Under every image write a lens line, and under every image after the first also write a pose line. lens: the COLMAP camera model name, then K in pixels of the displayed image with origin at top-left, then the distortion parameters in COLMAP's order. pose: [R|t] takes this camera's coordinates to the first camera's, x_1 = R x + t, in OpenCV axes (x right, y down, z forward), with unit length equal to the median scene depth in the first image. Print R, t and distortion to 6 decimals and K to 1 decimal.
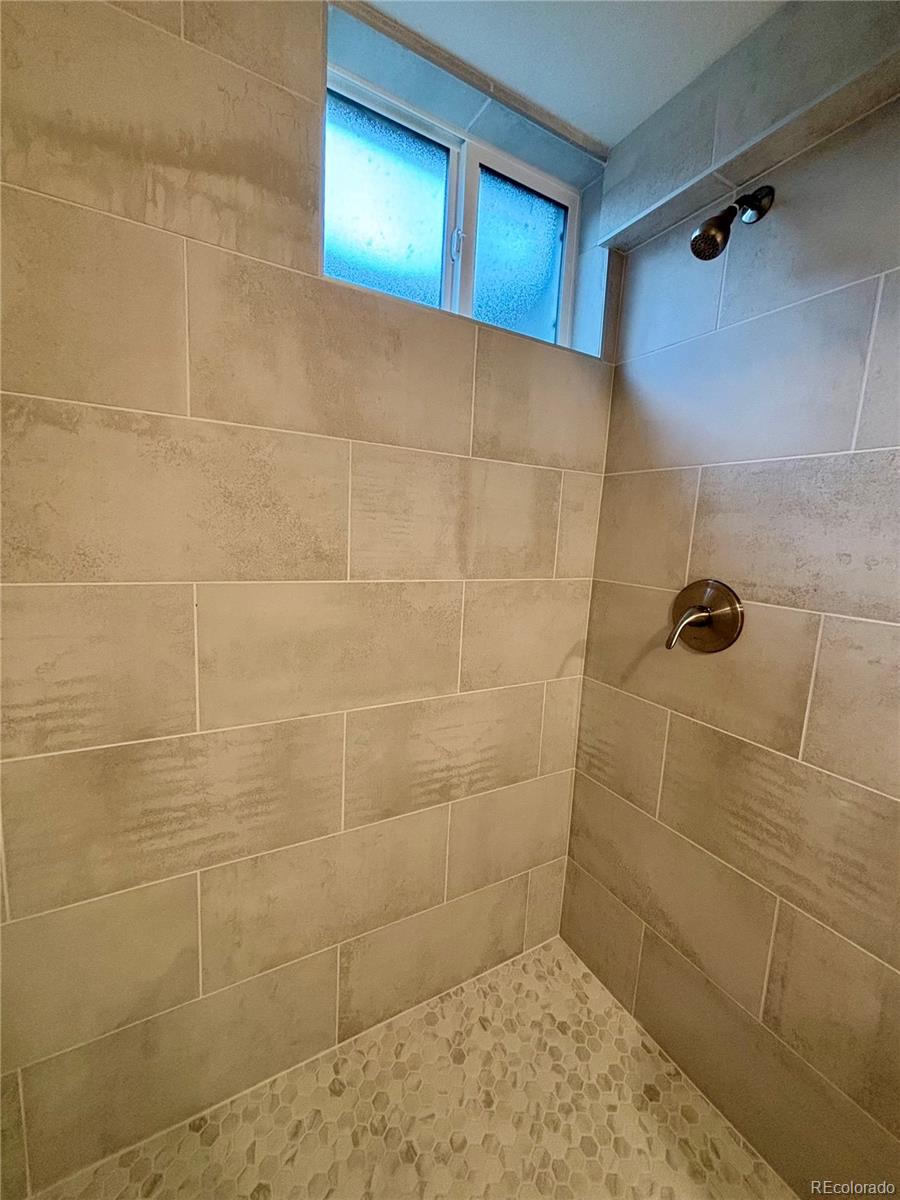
lens RADIAL K [[484.0, 0, 450.7], [0, 484.0, 601.5], [0, 0, 1]] dist [-0.001508, -0.000004]
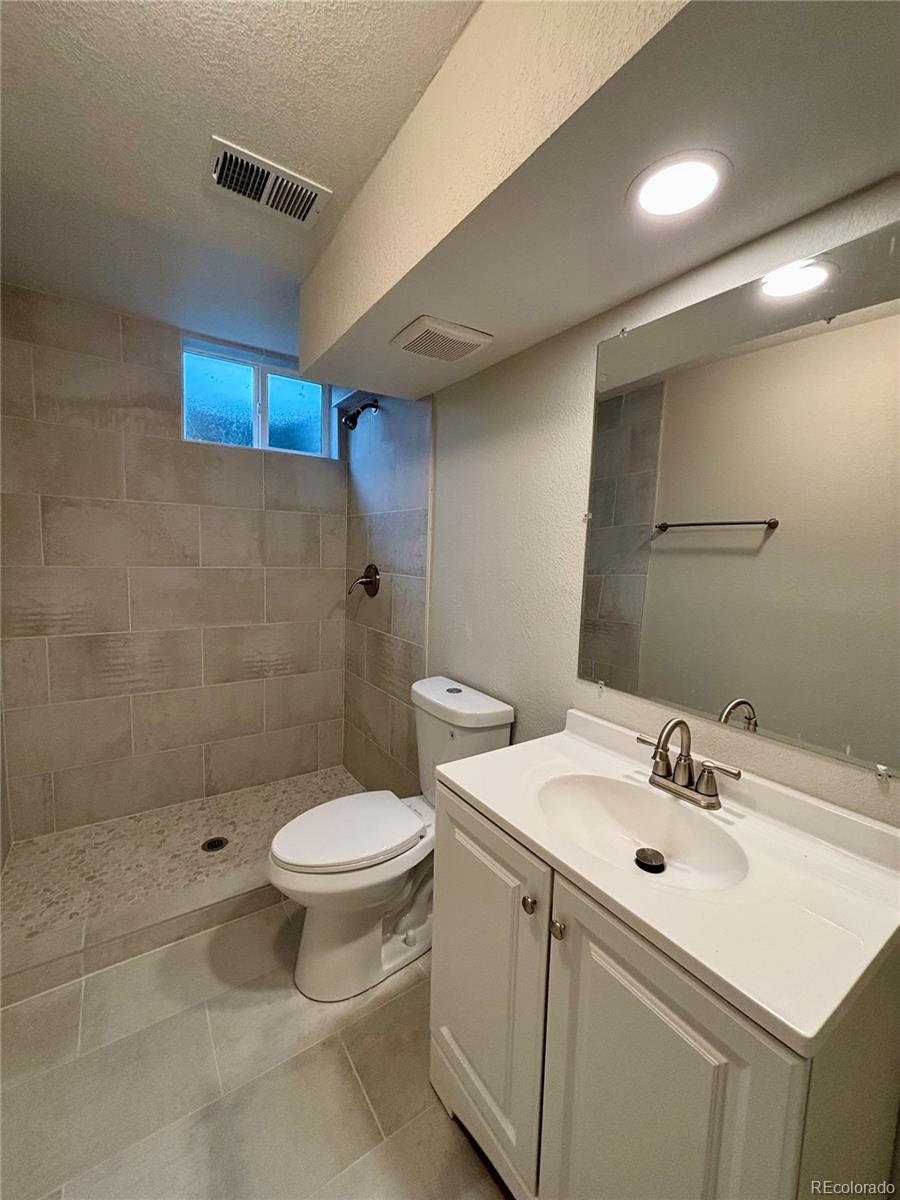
lens RADIAL K [[484.0, 0, 448.3], [0, 484.0, 598.5], [0, 0, 1]] dist [-0.001508, -0.000004]
pose [[0.995402, -0.029325, 0.091186, 0.729842], [0.033239, 0.998577, -0.041703, 0.237556], [-0.089833, 0.044543, 0.994960, -1.343657]]
